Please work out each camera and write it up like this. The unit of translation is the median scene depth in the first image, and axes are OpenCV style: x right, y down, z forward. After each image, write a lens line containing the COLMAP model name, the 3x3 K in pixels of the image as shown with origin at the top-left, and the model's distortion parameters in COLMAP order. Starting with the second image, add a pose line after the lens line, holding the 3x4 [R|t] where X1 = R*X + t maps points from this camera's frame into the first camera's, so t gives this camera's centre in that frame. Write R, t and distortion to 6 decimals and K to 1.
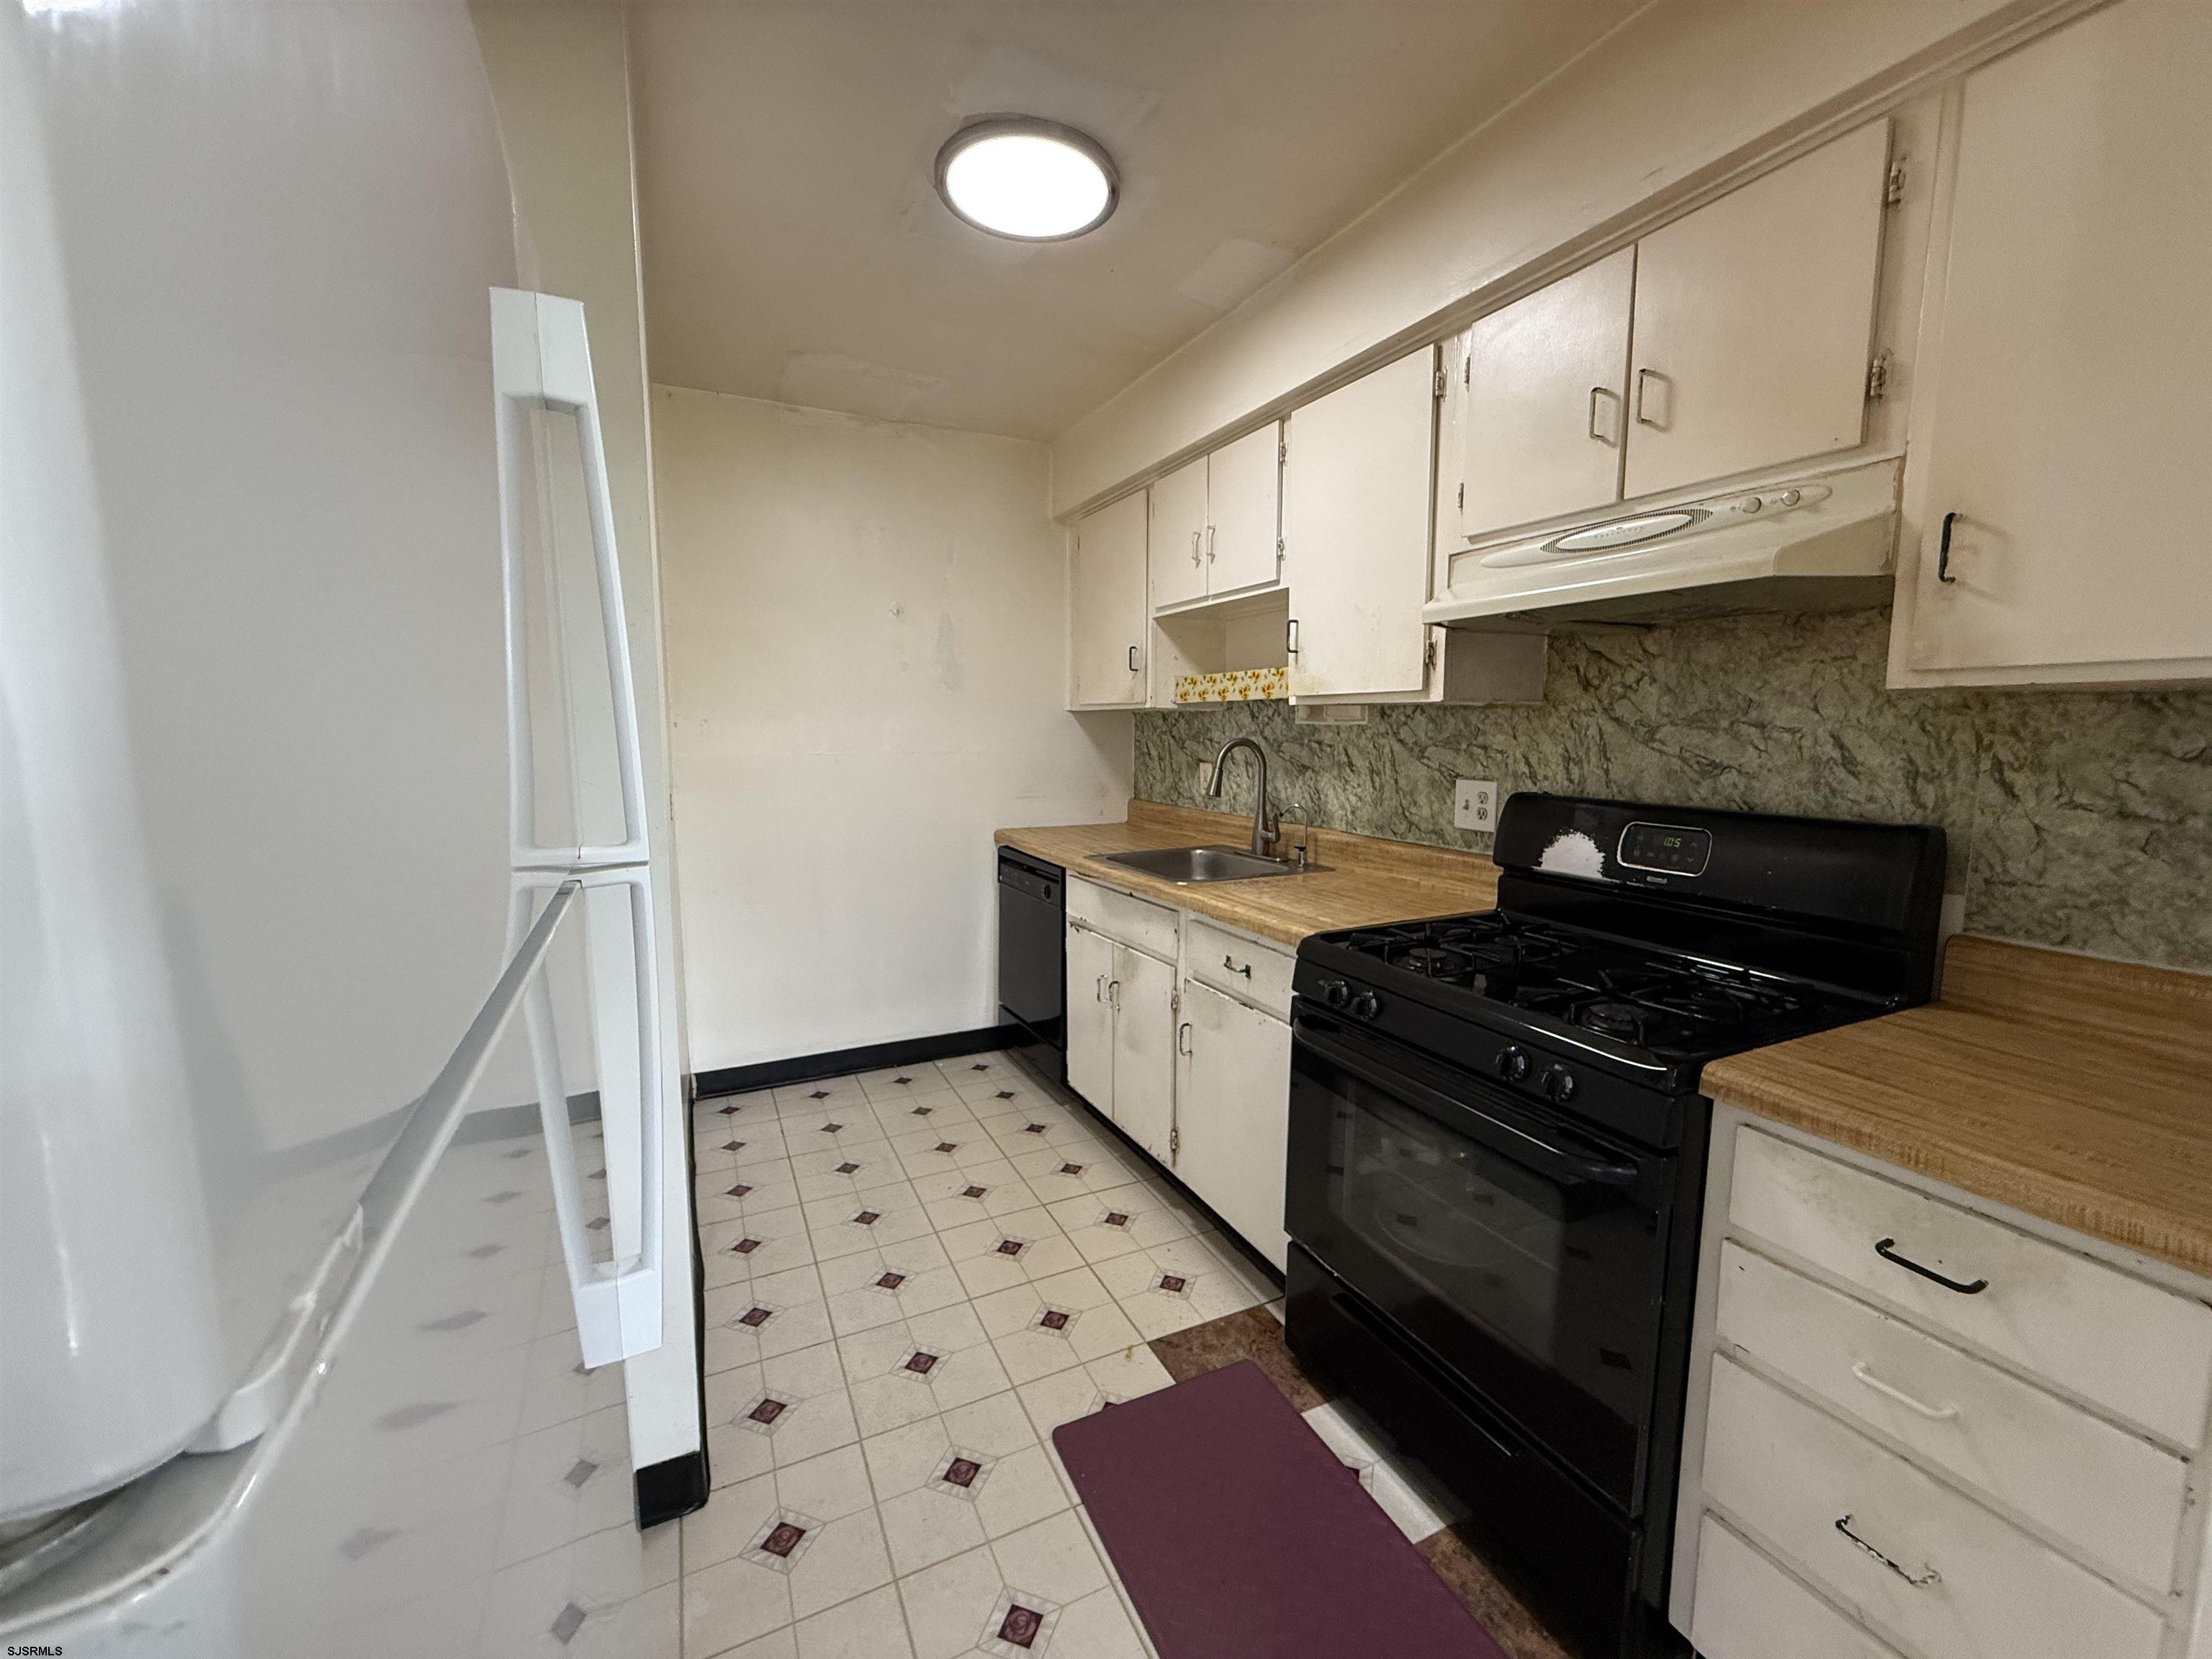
lens RADIAL K [[882.7, 0, 1104.6], [0, 882.7, 828.1], [0, 0, 1]] dist [-0.000009, 0.000119]
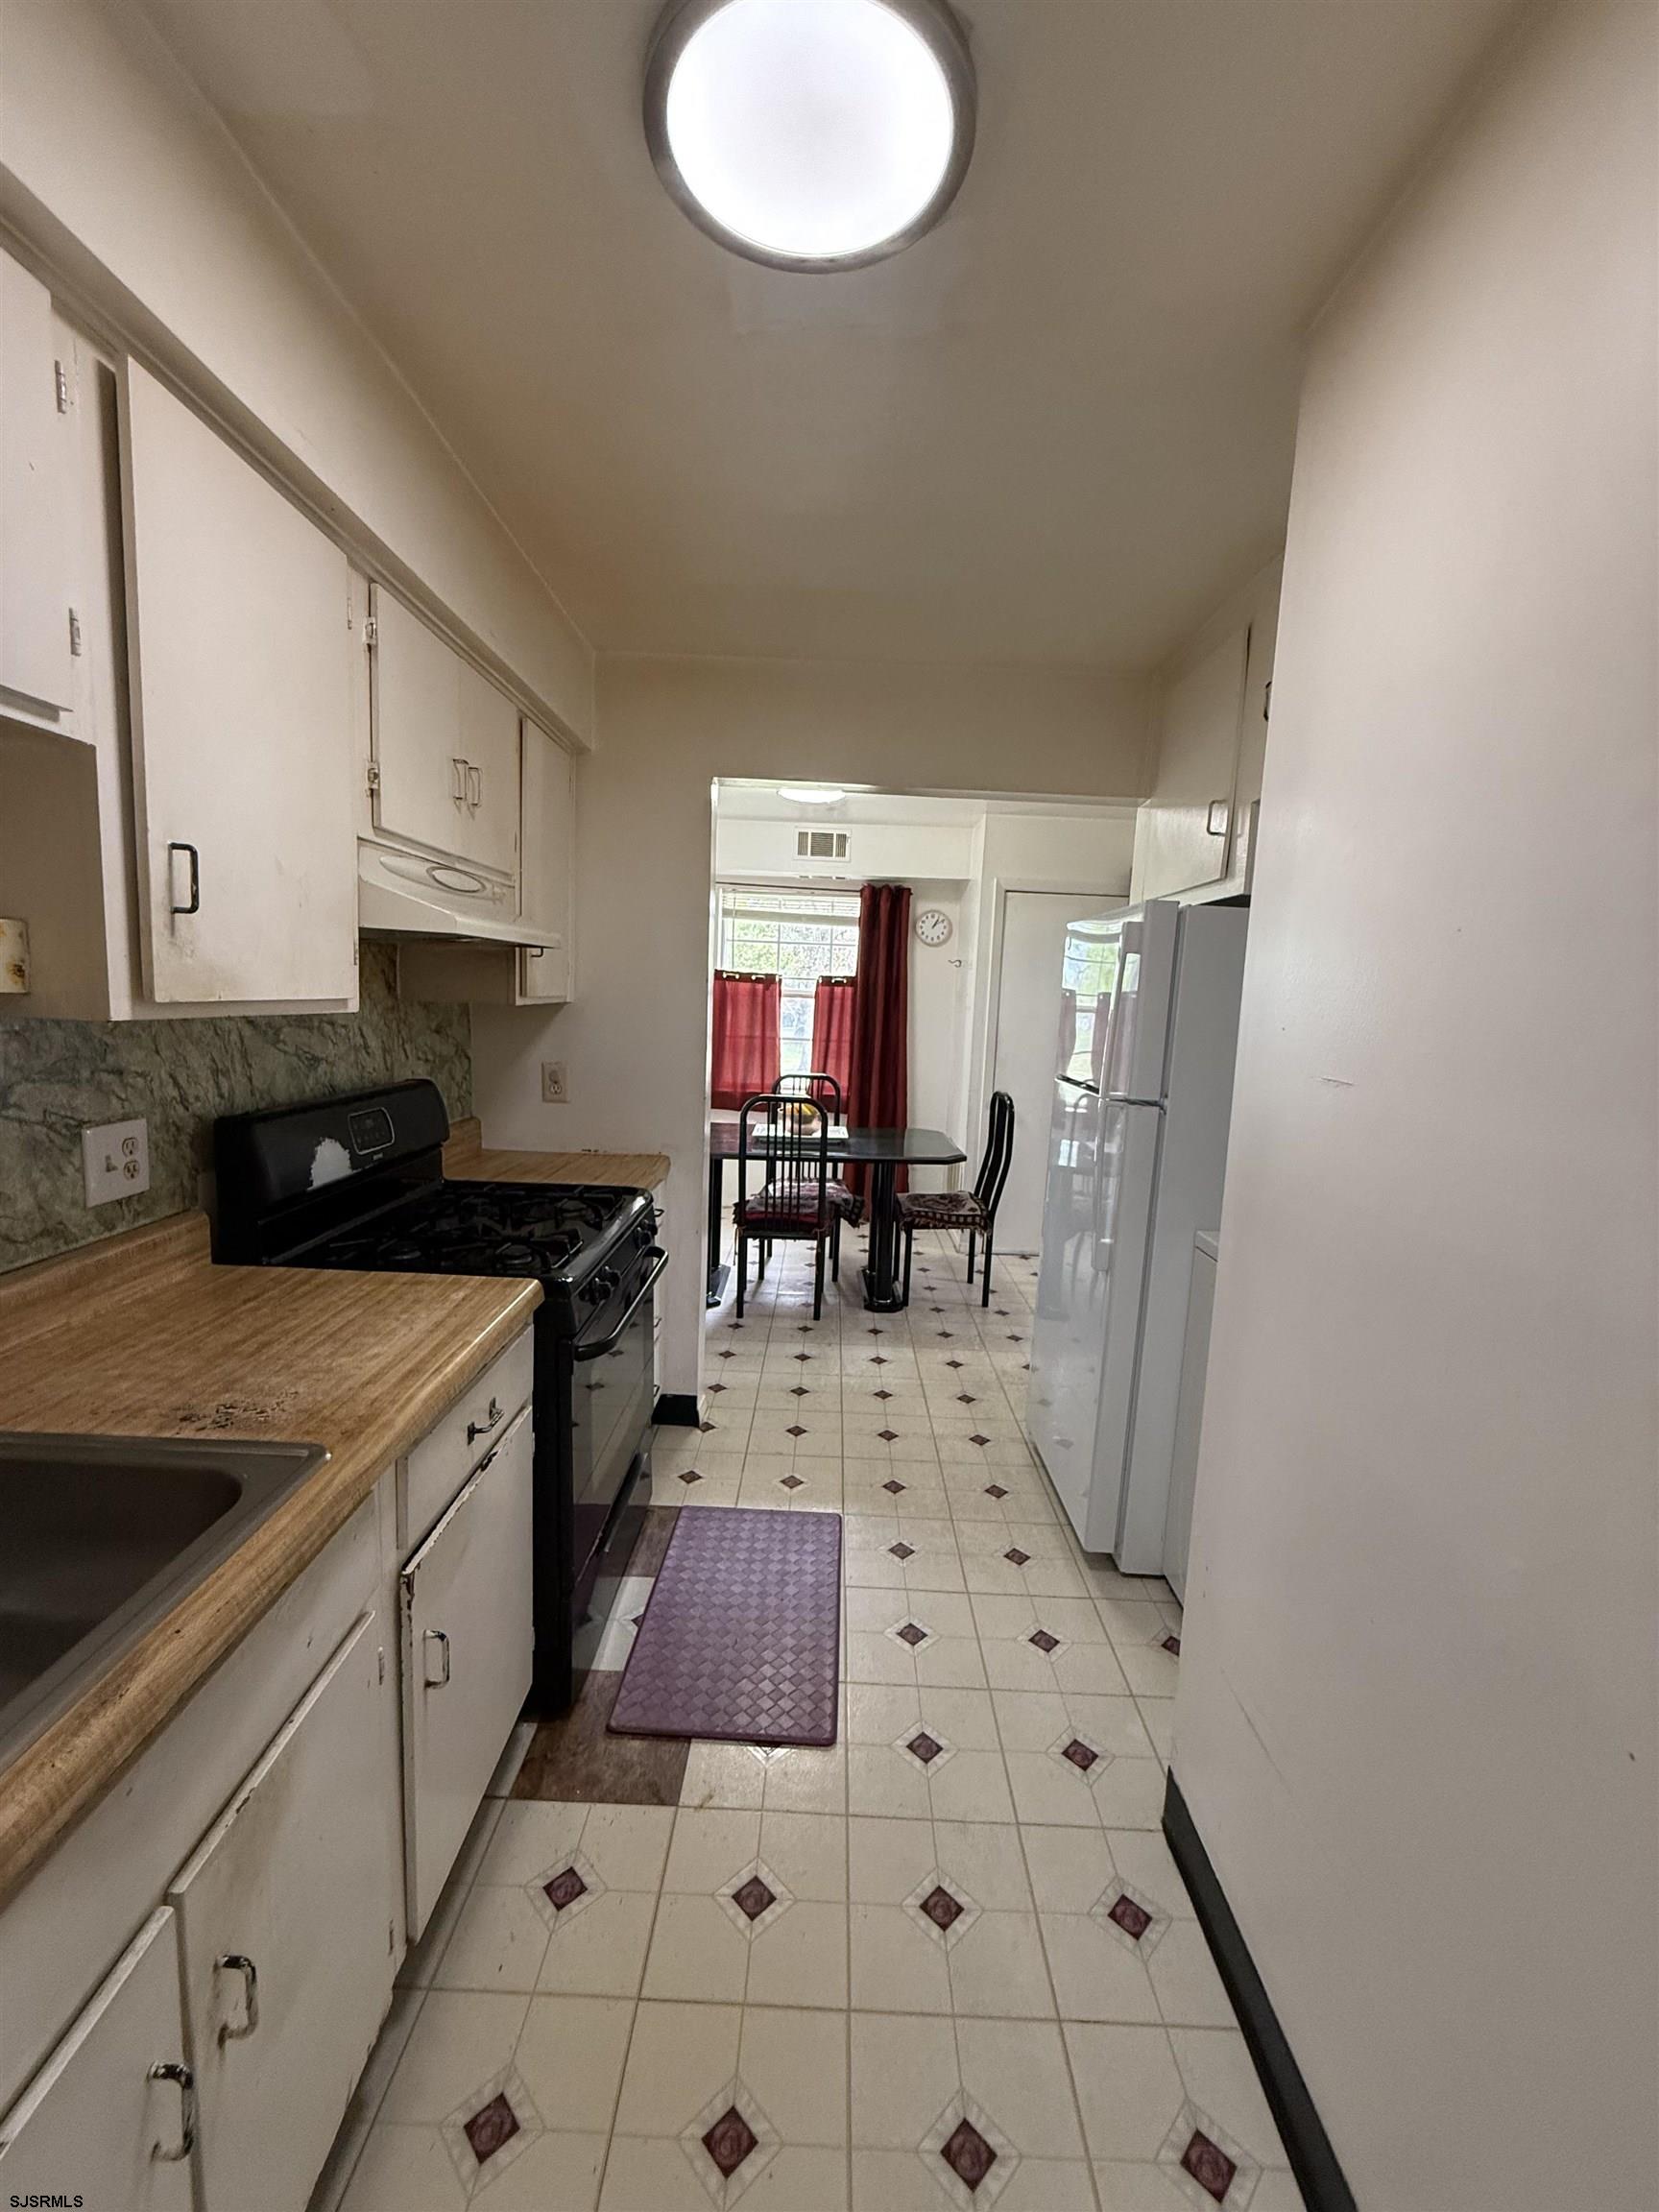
lens RADIAL K [[882.7, 0, 830.7], [0, 882.7, 1111.4], [0, 0, 1]] dist [-0.000009, 0.000119]
pose [[-0.896880, -0.097610, 0.431369, -0.410474], [0.009341, 0.970943, 0.239127, -0.265843], [-0.442176, 0.218497, -0.869908, 1.665101]]
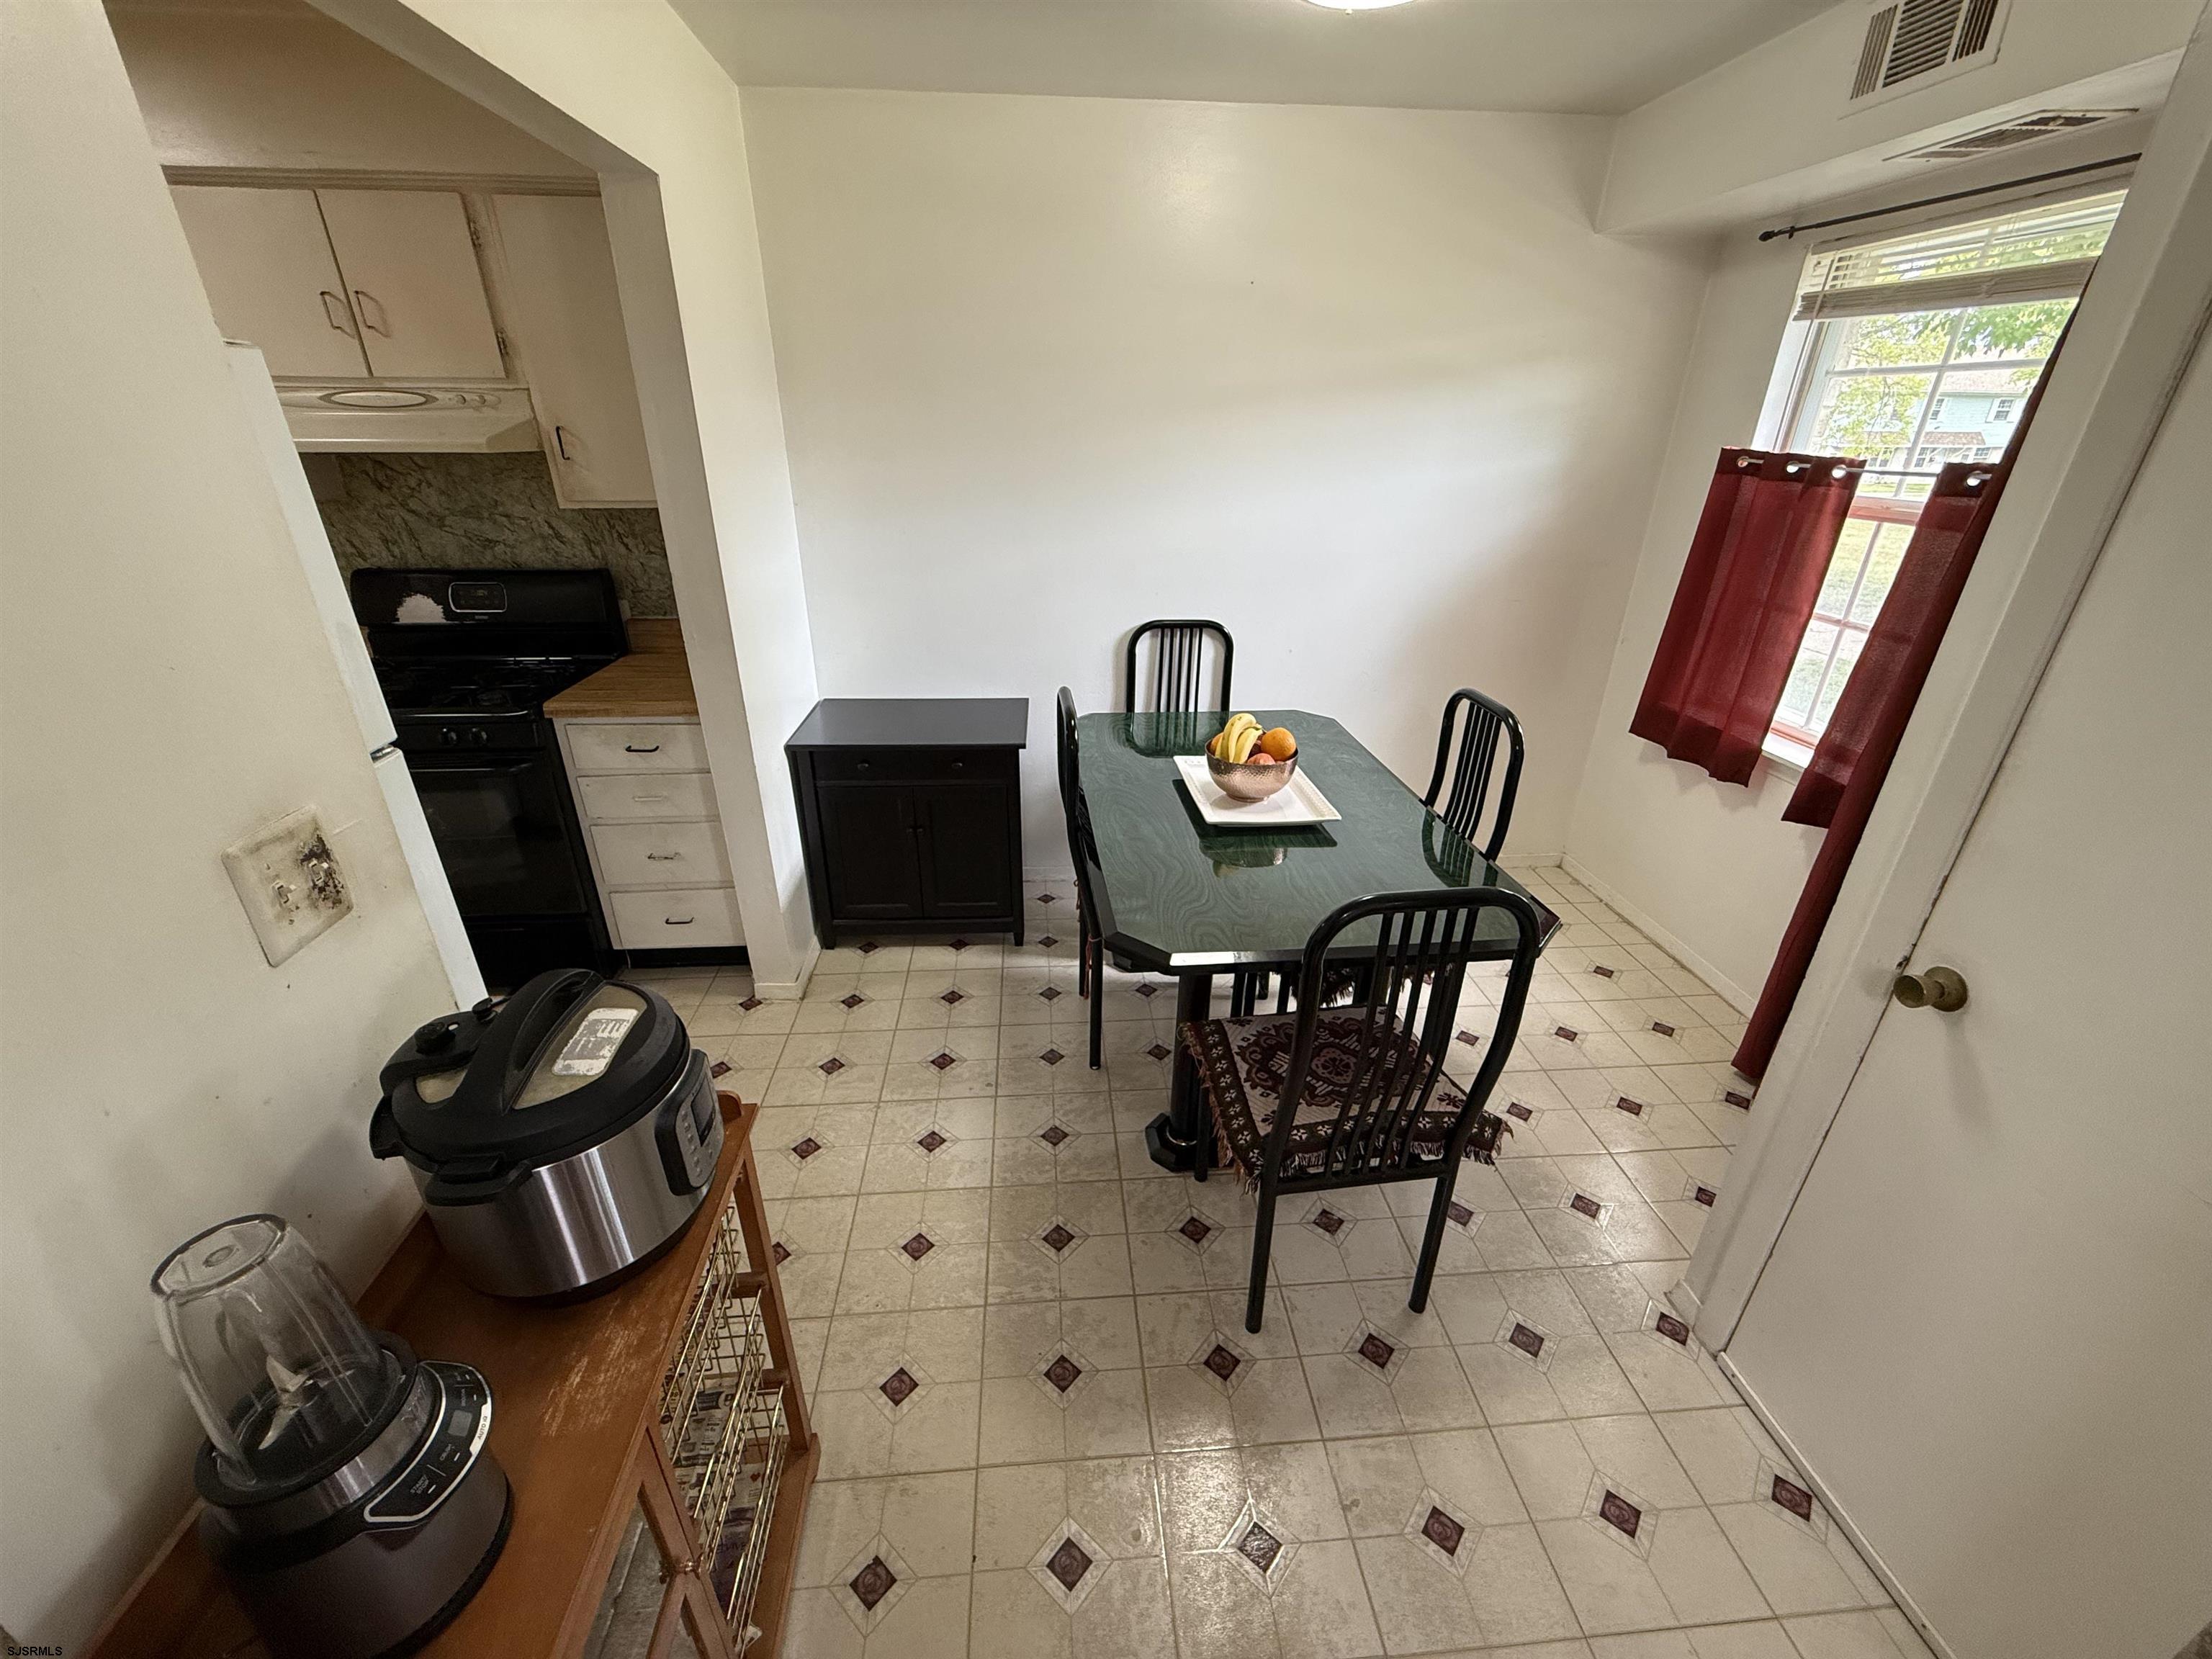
lens RADIAL K [[882.7, 0, 1104.6], [0, 882.7, 828.1], [0, 0, 1]] dist [-0.000009, 0.000119]
pose [[0.362666, -0.391497, 0.845697, -0.488561], [0.101066, 0.918650, 0.381928, -0.088985], [-0.926423, -0.053041, 0.372730, -0.697178]]
